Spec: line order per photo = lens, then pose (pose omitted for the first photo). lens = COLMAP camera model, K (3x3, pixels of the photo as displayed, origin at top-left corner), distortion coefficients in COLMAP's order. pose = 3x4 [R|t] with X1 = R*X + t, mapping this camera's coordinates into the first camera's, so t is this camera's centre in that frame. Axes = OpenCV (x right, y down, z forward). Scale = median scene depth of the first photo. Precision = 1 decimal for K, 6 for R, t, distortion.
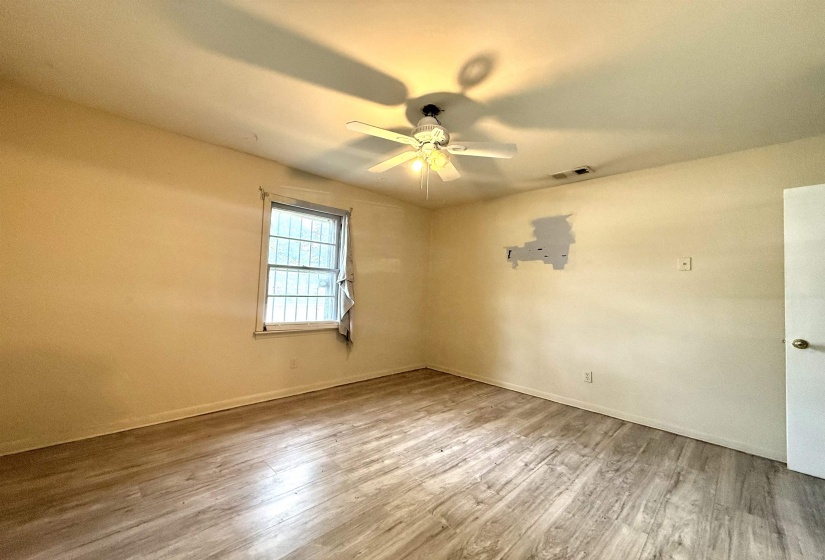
lens RADIAL K [[331.0, 0, 412.5], [0, 331.0, 280.0], [0, 0, 1]] dist [0.000250, 0.000062]
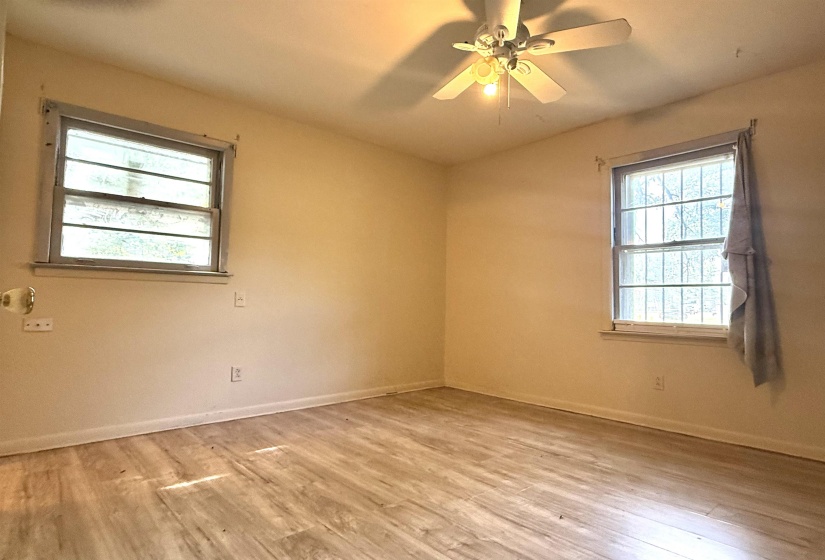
lens RADIAL K [[464.5, 0, 412.5], [0, 464.5, 280.0], [0, 0, 1]] dist [-0.002496, -0.000659]
pose [[-0.056101, -0.084950, -0.994805, 0.905823], [0.012657, 0.996233, -0.085786, 0.158413], [0.998345, -0.017404, -0.054814, 0.751489]]
